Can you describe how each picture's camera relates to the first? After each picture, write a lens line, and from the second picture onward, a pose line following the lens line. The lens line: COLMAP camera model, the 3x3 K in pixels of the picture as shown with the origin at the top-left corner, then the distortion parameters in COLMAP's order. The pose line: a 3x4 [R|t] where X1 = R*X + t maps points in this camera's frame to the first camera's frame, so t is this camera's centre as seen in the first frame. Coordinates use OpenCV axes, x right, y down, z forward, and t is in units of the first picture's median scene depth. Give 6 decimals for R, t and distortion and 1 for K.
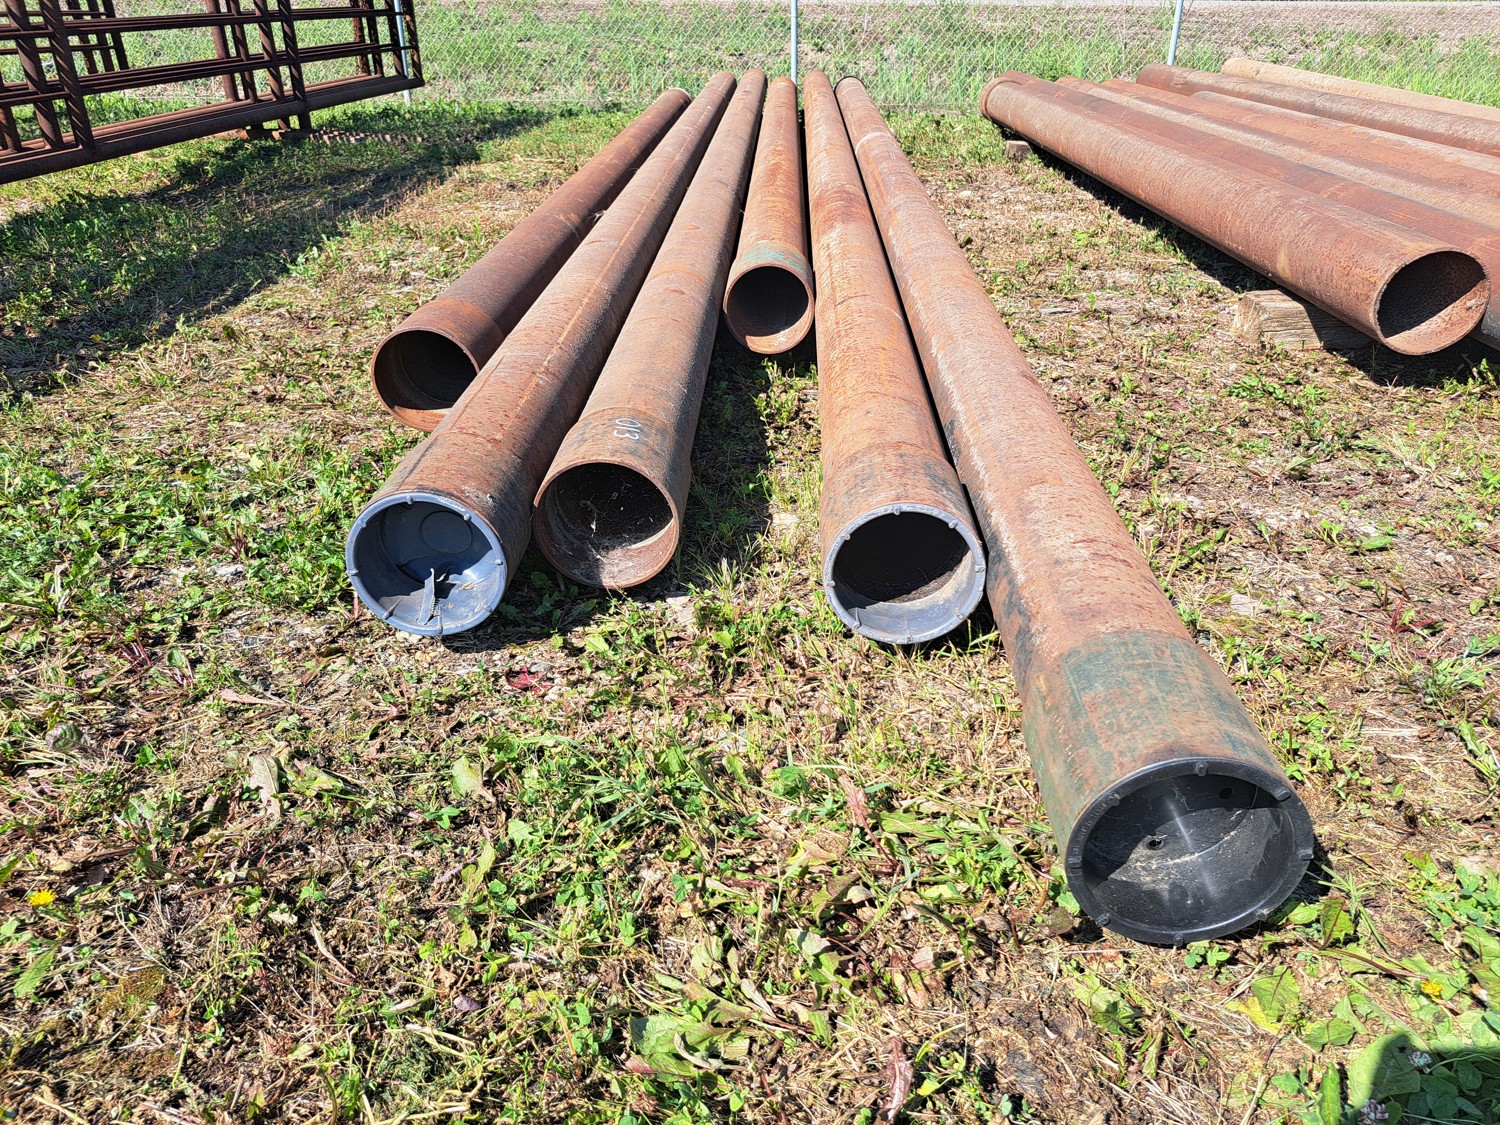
lens RADIAL K [[1055.3, 0, 766.5], [0, 1055.3, 559.8], [0, 0, 1]] dist [0.002361, -0.000446]
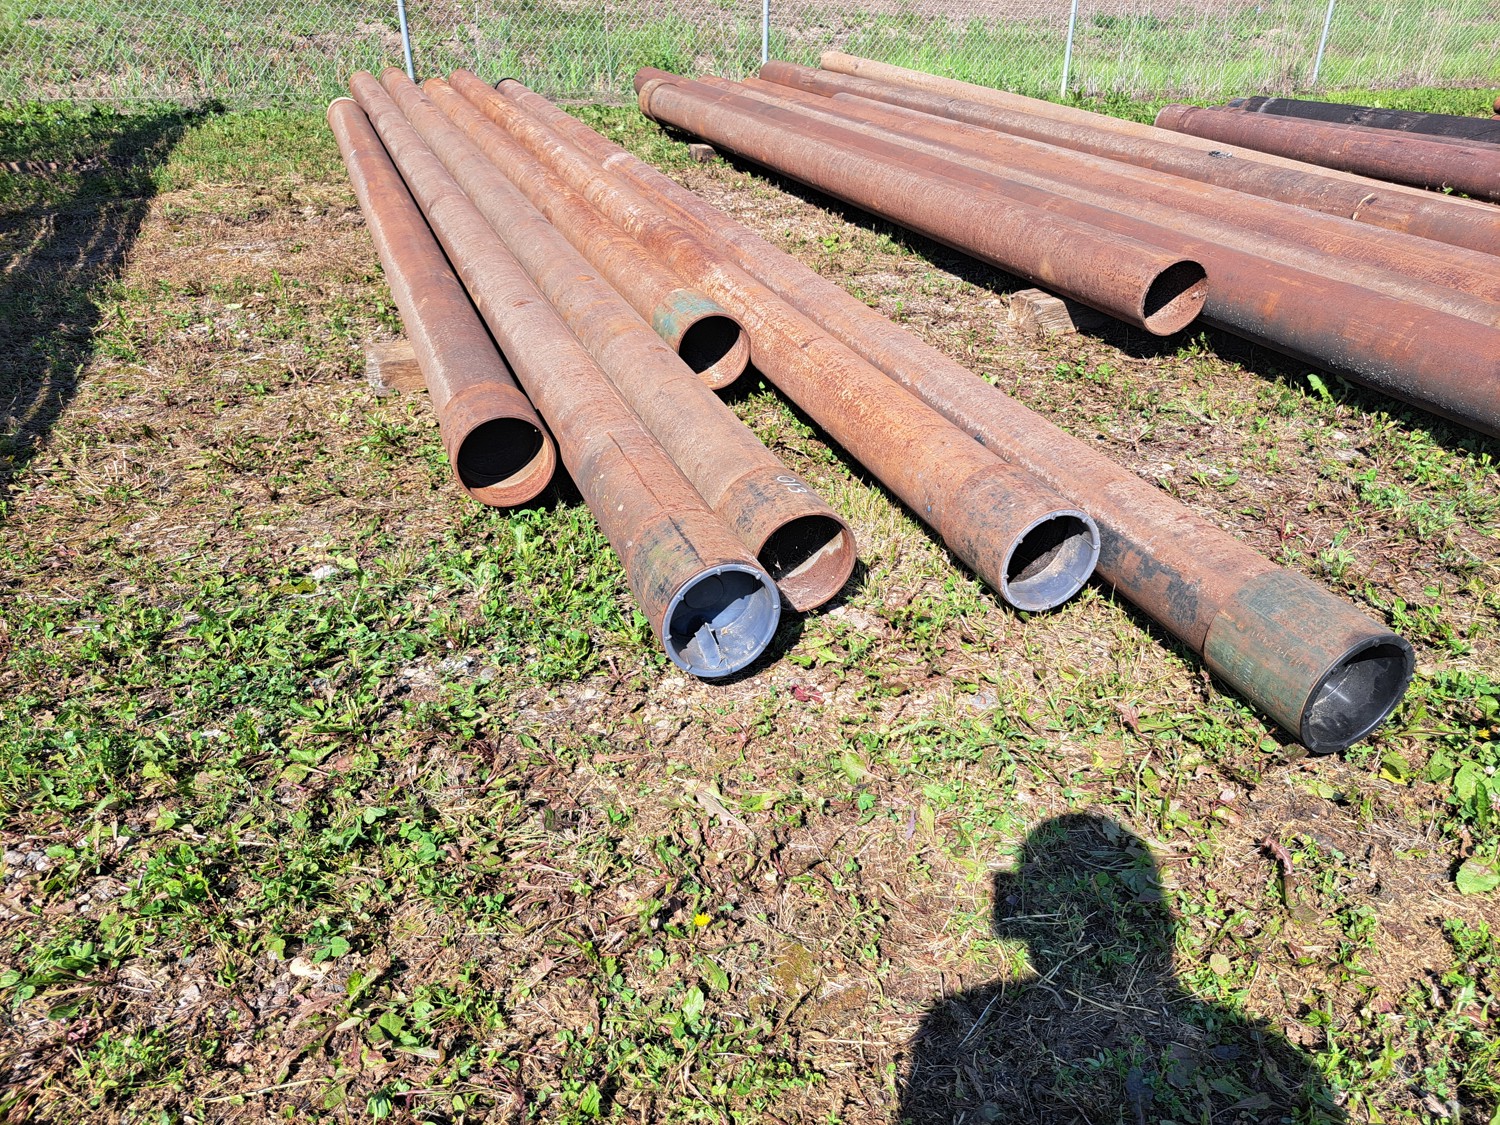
lens RADIAL K [[1055.6, 0, 773.6], [0, 1055.6, 564.5], [0, 0, 1]] dist [0.027471, 0.000348]
pose [[0.916985, -0.178266, 0.356876, -0.324609], [0.167137, 0.983978, 0.062061, -0.058942], [-0.362221, 0.002739, 0.932088, -0.079921]]
